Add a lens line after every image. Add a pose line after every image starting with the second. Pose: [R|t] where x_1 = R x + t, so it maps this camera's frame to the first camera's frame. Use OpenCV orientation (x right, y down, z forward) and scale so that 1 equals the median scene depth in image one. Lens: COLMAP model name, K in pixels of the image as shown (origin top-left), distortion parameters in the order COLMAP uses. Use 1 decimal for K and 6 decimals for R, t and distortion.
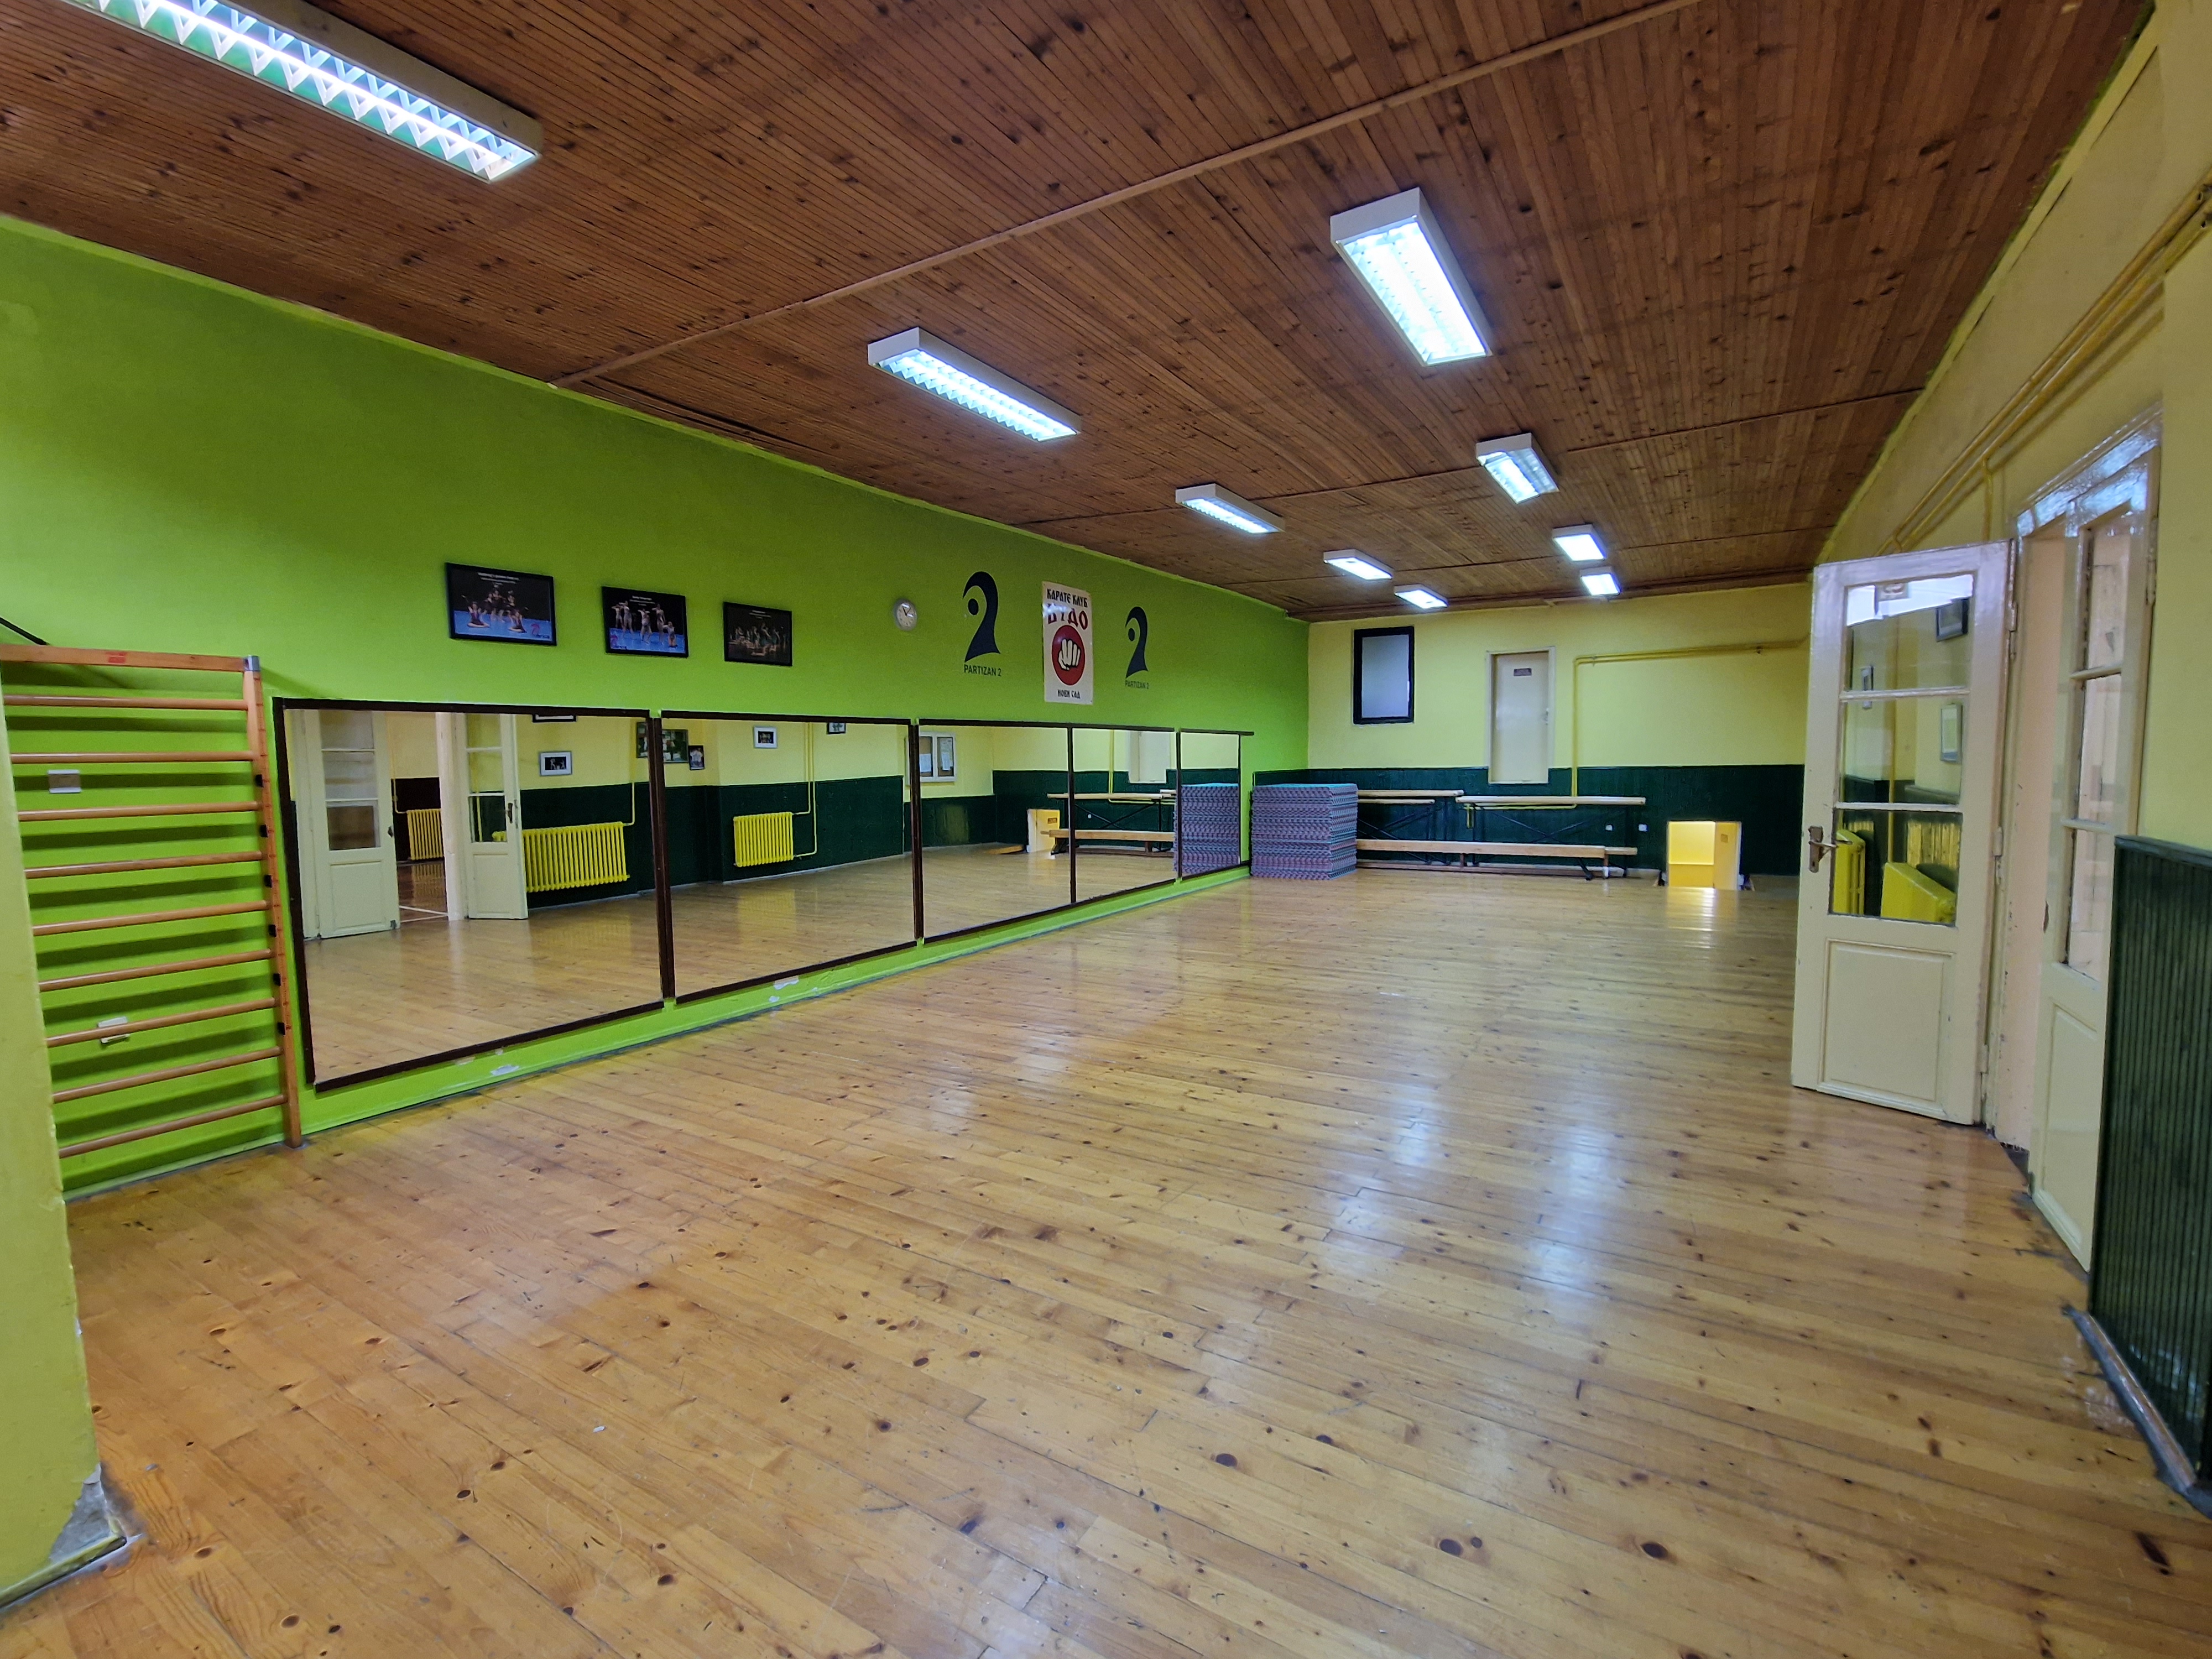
lens RADIAL K [[985.8, 0, 1109.8], [0, 985.8, 834.7], [0, 0, 1]] dist [0.001535, -0.002707]
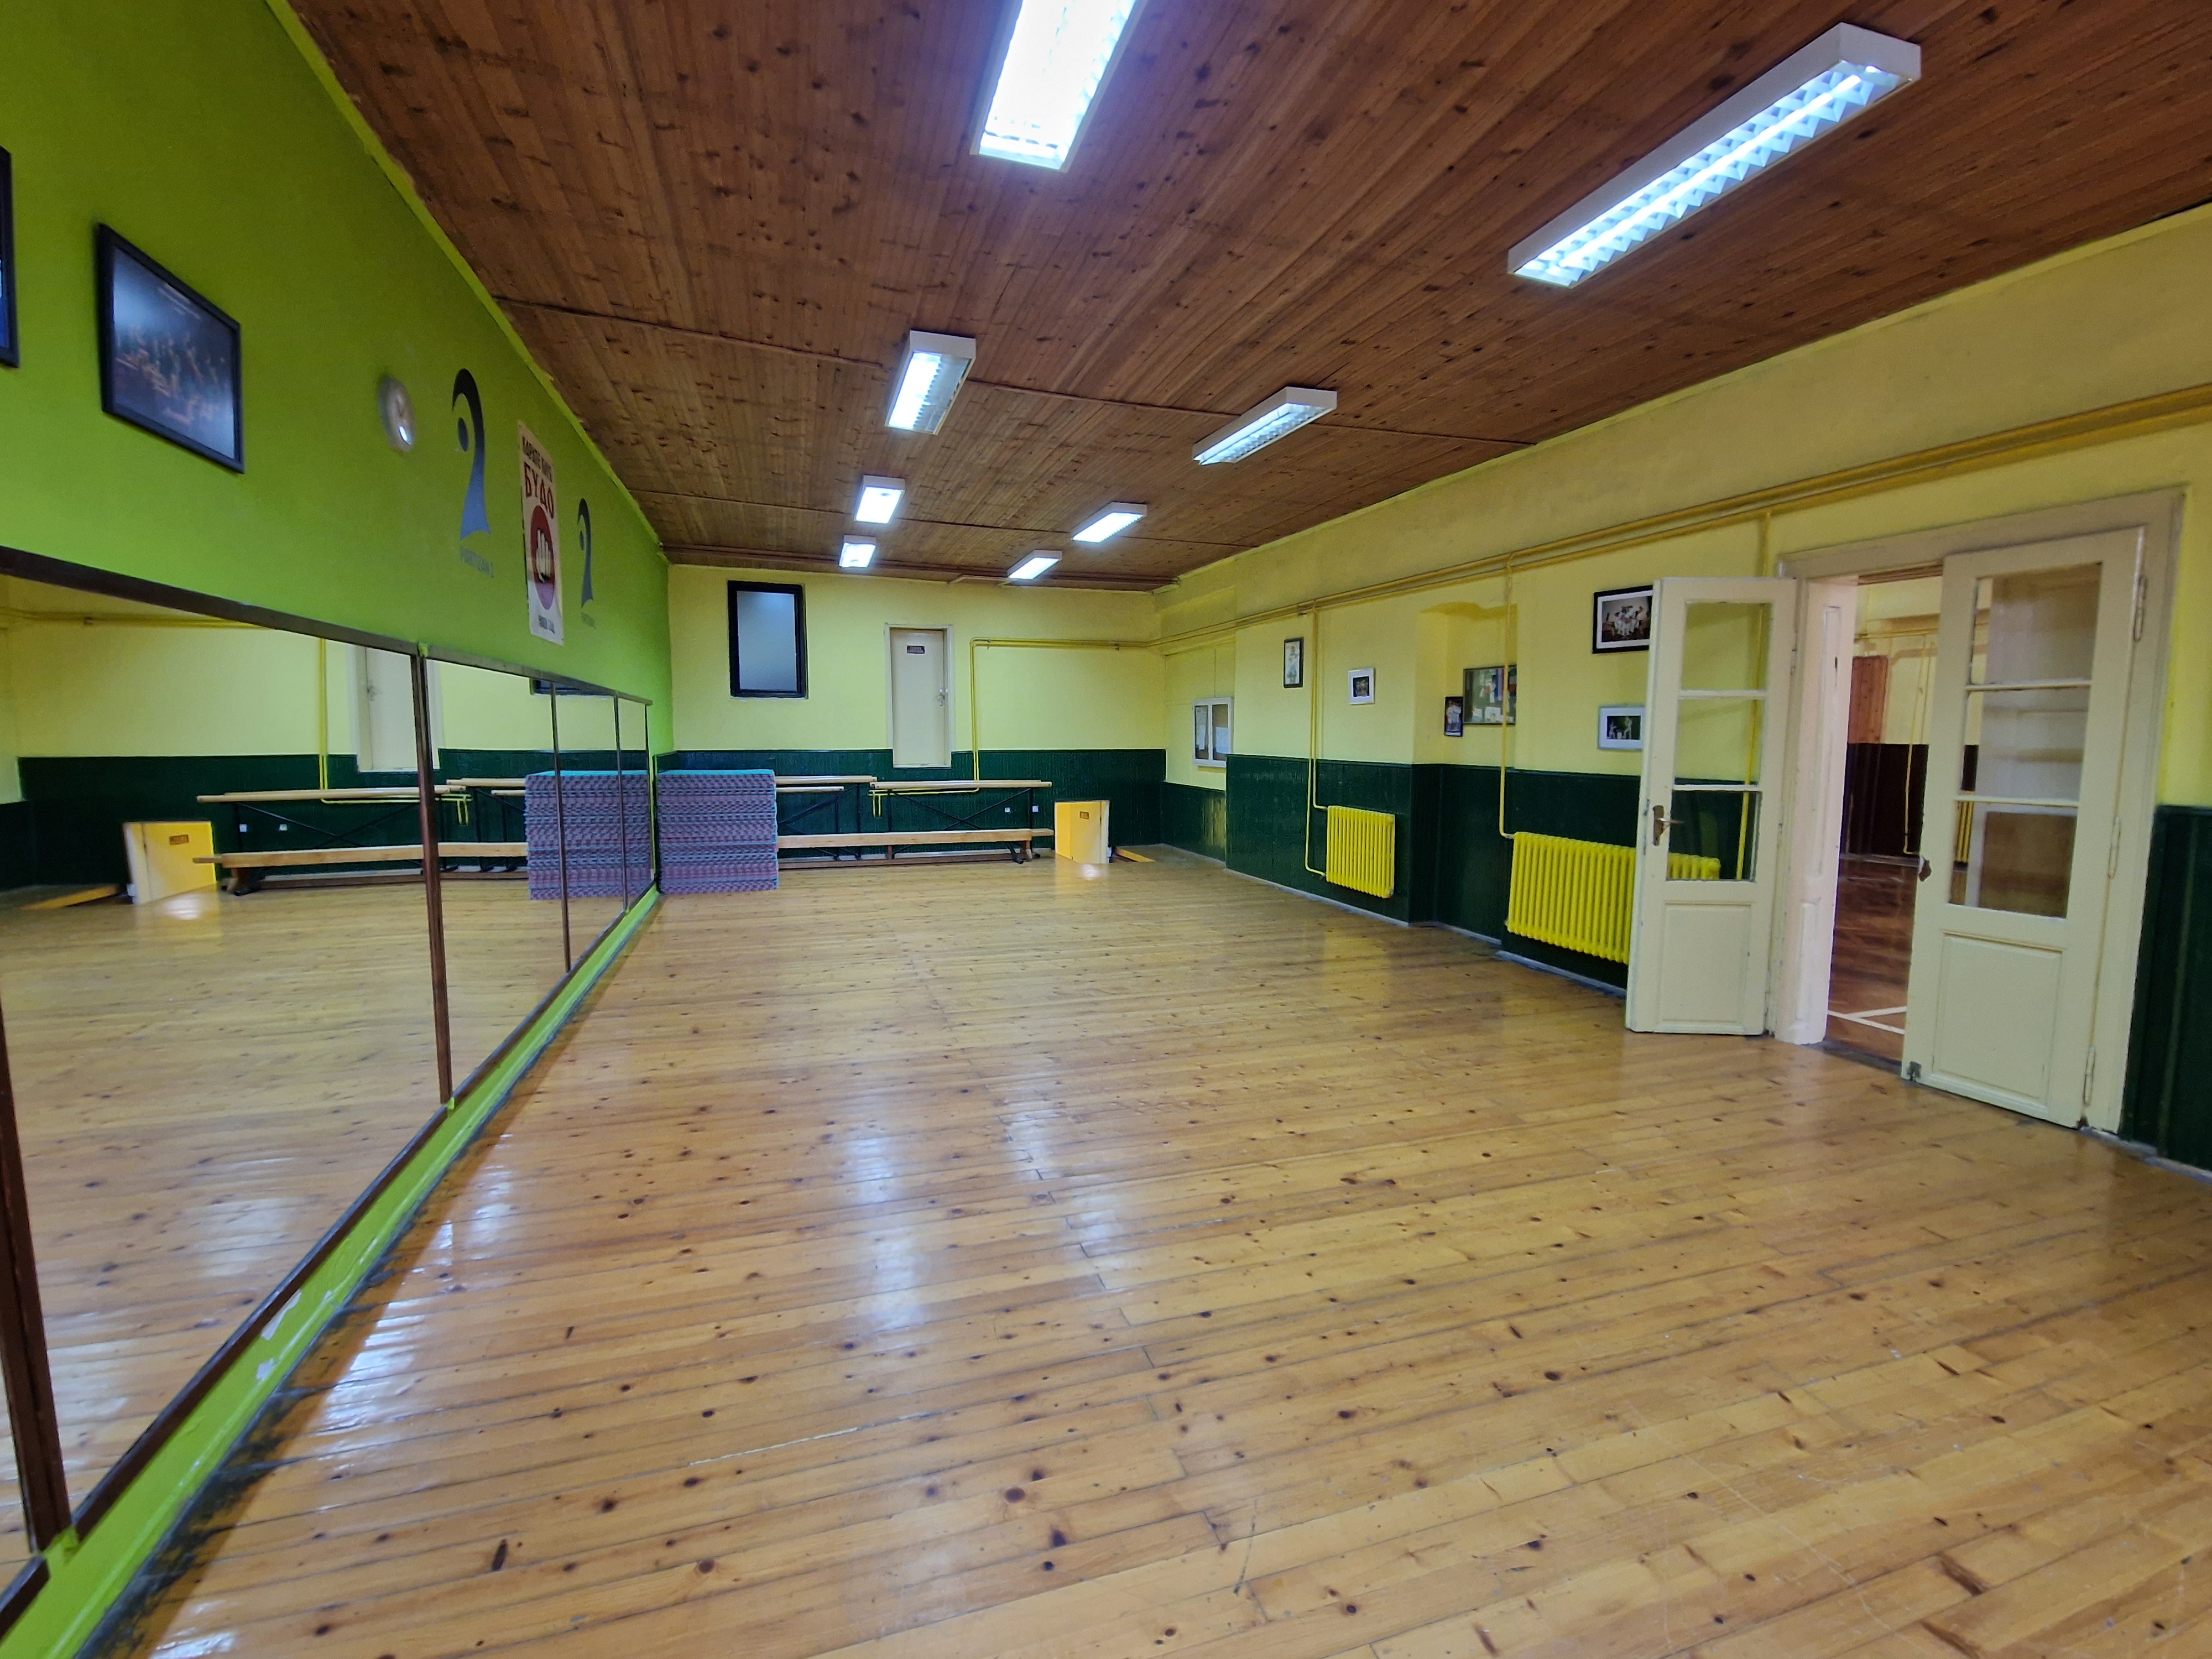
lens RADIAL K [[985.8, 0, 1109.8], [0, 985.8, 834.7], [0, 0, 1]] dist [0.001535, -0.002707]
pose [[0.646690, -0.059516, 0.760427, -0.573479], [0.045388, 0.998187, 0.039526, -0.048962], [-0.761401, 0.008953, 0.648219, 0.732198]]
